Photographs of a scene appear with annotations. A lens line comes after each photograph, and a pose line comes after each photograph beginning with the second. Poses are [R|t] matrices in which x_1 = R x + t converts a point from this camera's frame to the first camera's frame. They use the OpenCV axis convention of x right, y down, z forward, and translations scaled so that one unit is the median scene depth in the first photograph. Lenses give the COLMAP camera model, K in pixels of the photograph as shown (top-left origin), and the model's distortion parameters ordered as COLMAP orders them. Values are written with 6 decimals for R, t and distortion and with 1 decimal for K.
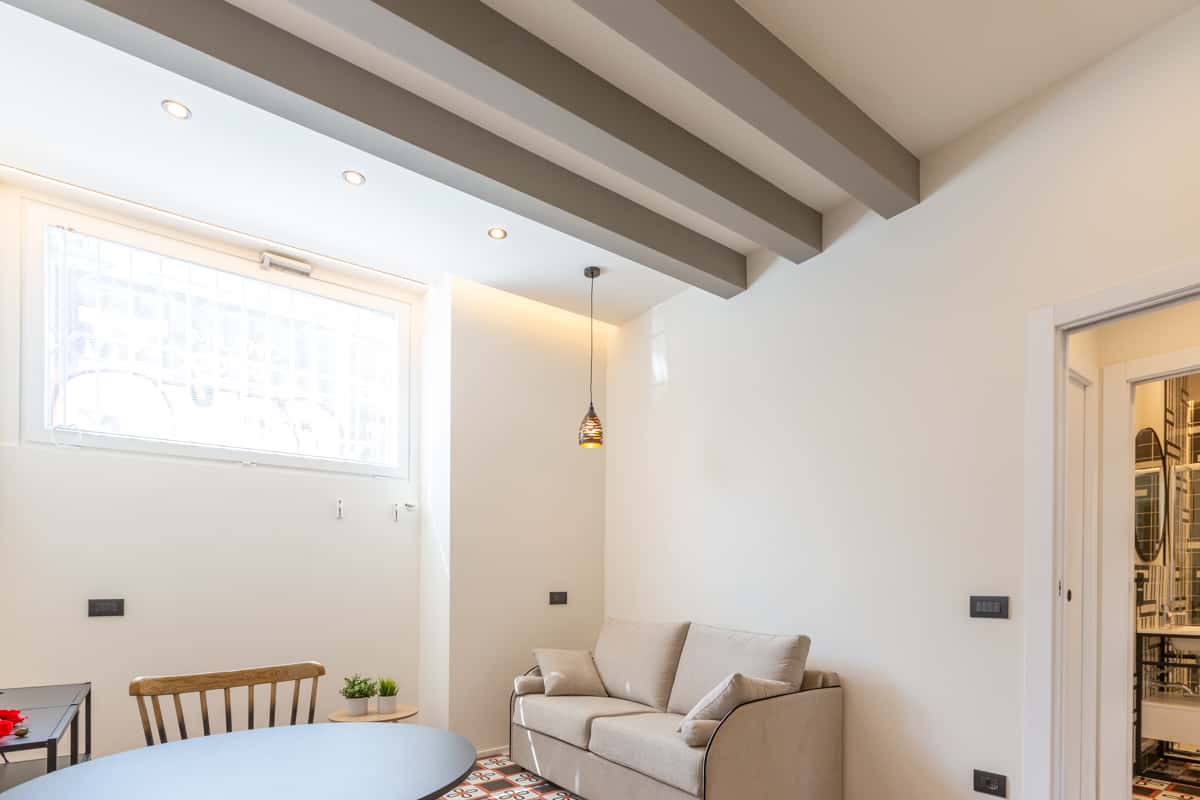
lens RADIAL K [[705.1, 0, 595.7], [0, 705.1, 399.6], [0, 0, 1]] dist [0.000922, -0.005035]
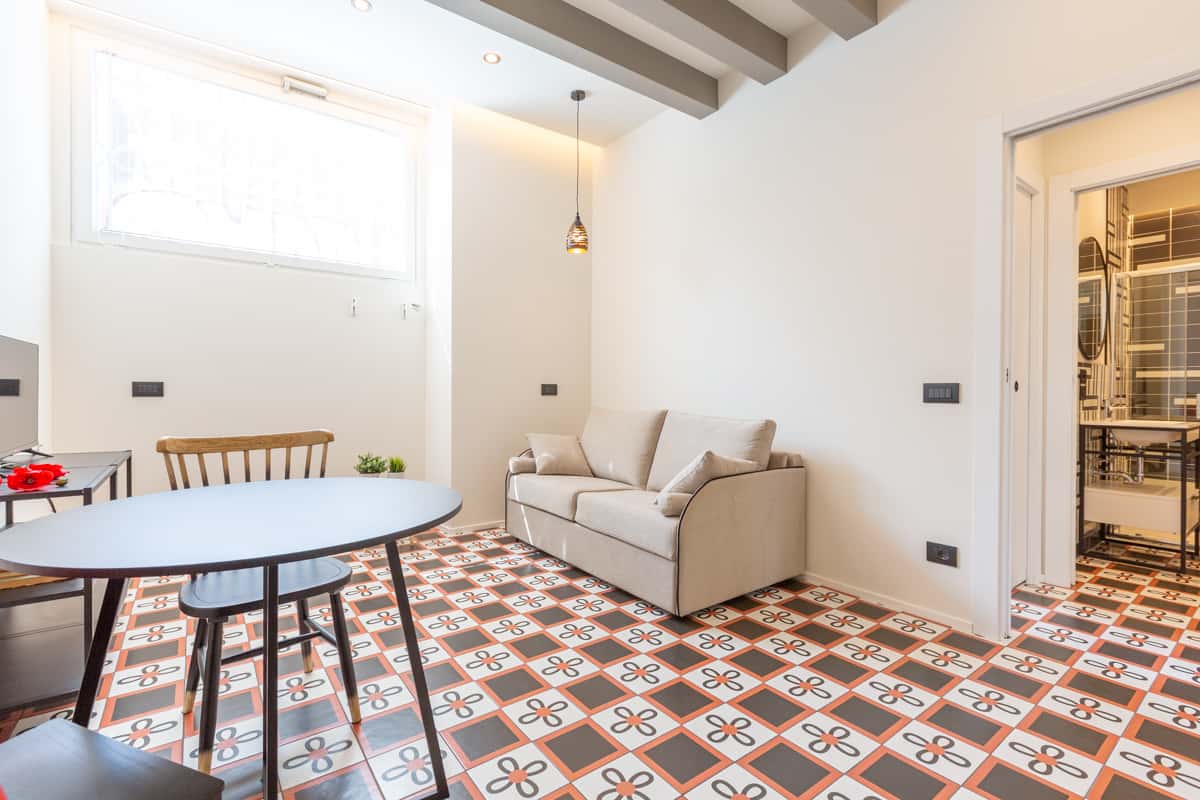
lens RADIAL K [[550.7, 0, 622.0], [0, 550.7, 391.9], [0, 0, 1]] dist [-0.000359, -0.001875]
pose [[0.999532, -0.003090, -0.030423, 0.089934], [0.003394, 0.999945, 0.009958, 0.280244], [0.030390, -0.010057, 0.999488, 0.132738]]
